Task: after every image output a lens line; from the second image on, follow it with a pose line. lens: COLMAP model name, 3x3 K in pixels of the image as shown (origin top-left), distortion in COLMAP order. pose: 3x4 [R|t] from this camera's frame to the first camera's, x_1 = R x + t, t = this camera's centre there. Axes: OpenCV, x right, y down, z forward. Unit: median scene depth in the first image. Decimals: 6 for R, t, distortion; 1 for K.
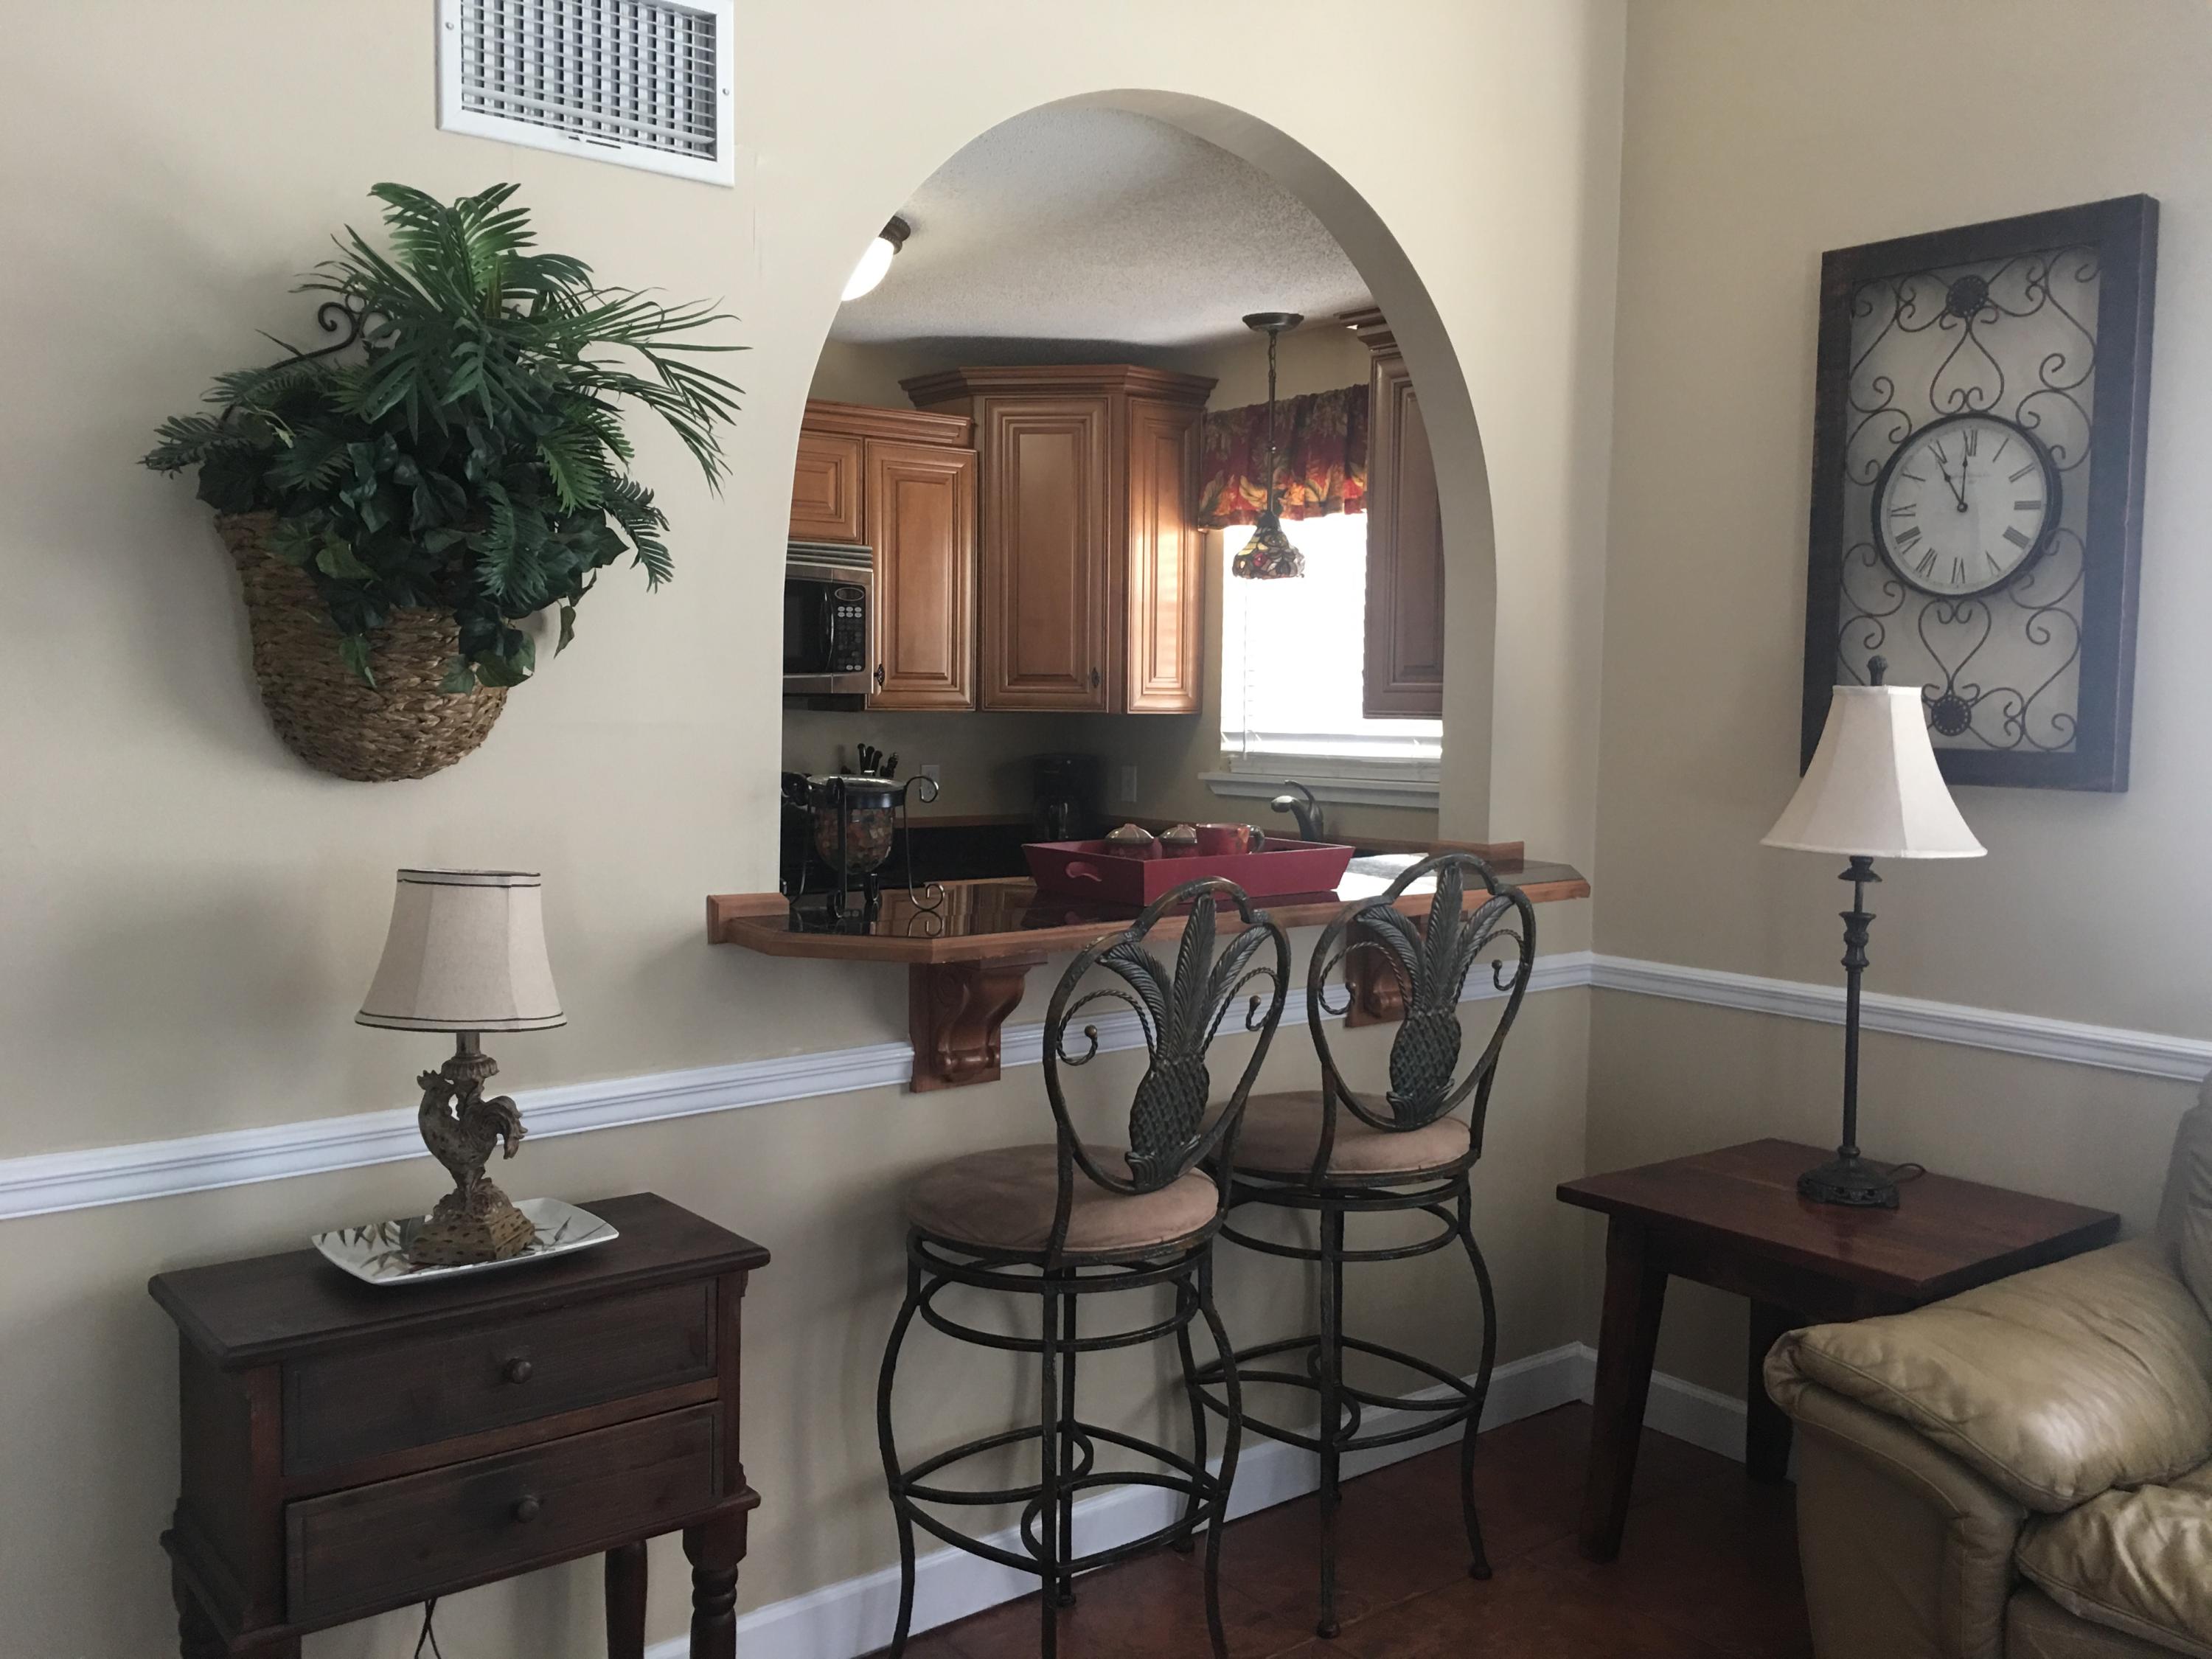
lens RADIAL K [[1882.9, 0, 1099.0], [0, 1882.9, 829.9], [0, 0, 1]] dist [0.051211, -0.052195]
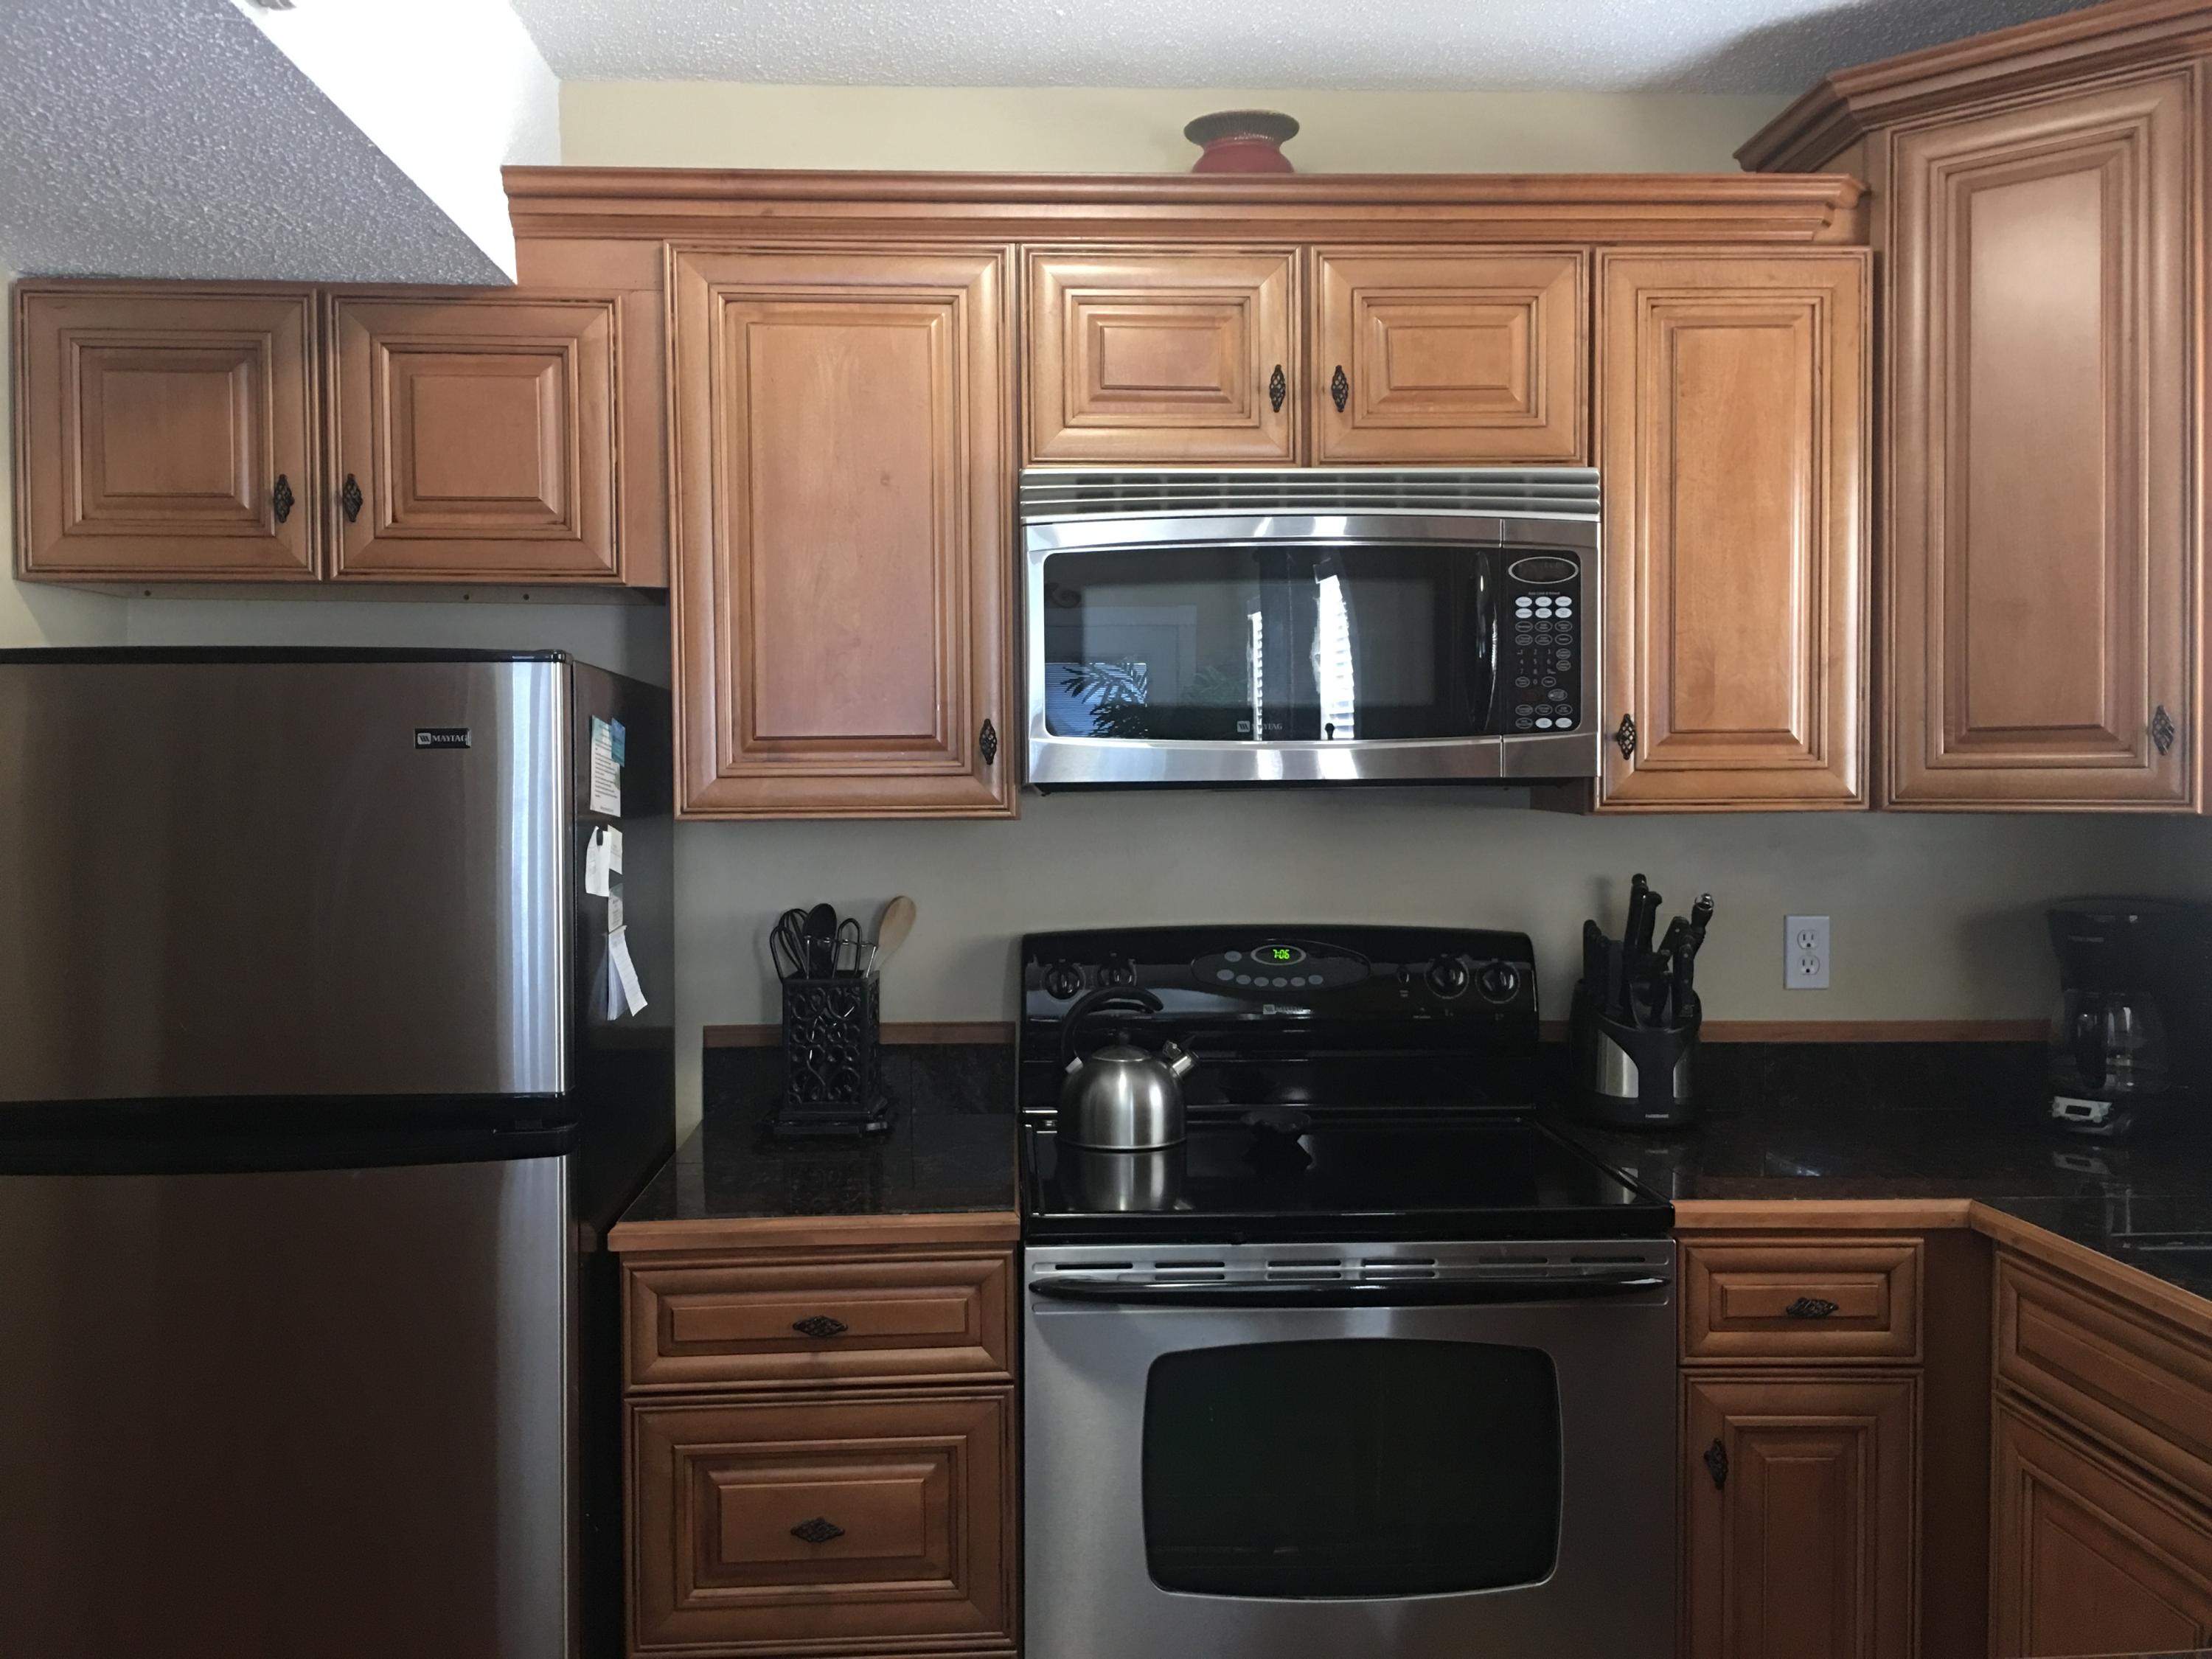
lens RADIAL K [[1882.9, 0, 1109.3], [0, 1882.9, 813.5], [0, 0, 1]] dist [0.051211, -0.052195]
pose [[0.814542, -0.003201, -0.580095, 0.053338], [-0.026365, 0.998747, -0.042532, -0.038740], [0.579505, 0.049938, 0.813437, 0.530085]]
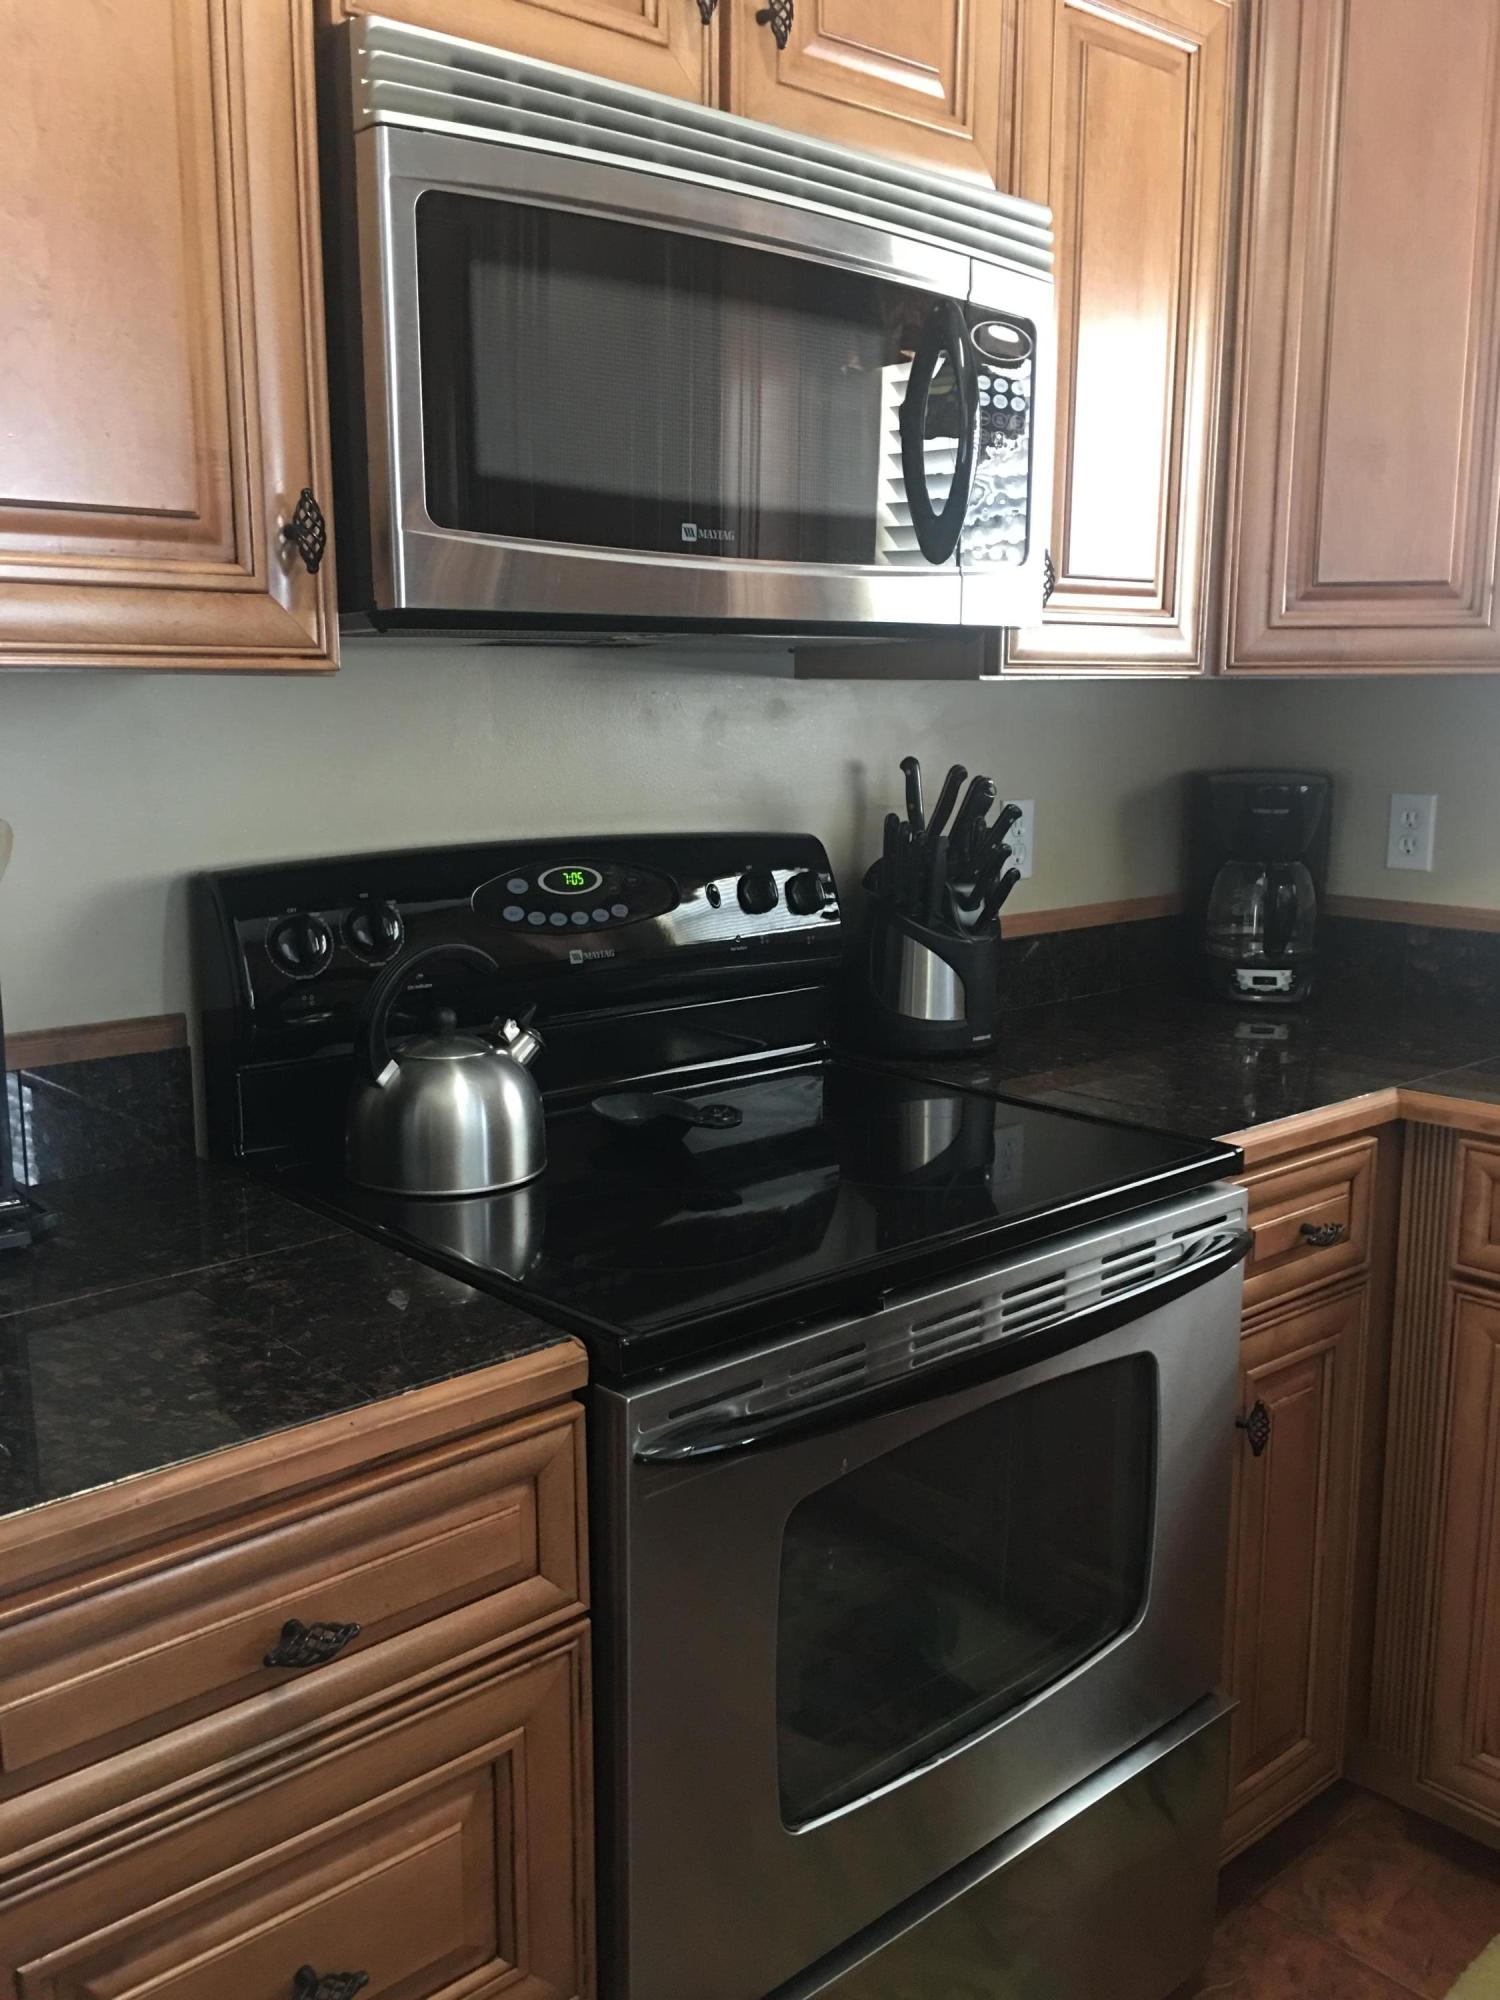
lens RADIAL K [[1702.4, 0, 761.5], [0, 1702.4, 985.0], [0, 0, 1]] dist [0.051211, -0.052195]
pose [[0.997802, -0.021098, 0.062824, -0.193081], [0.014592, 0.994648, 0.102286, -0.036268], [-0.064646, -0.101145, 0.992769, 0.643928]]
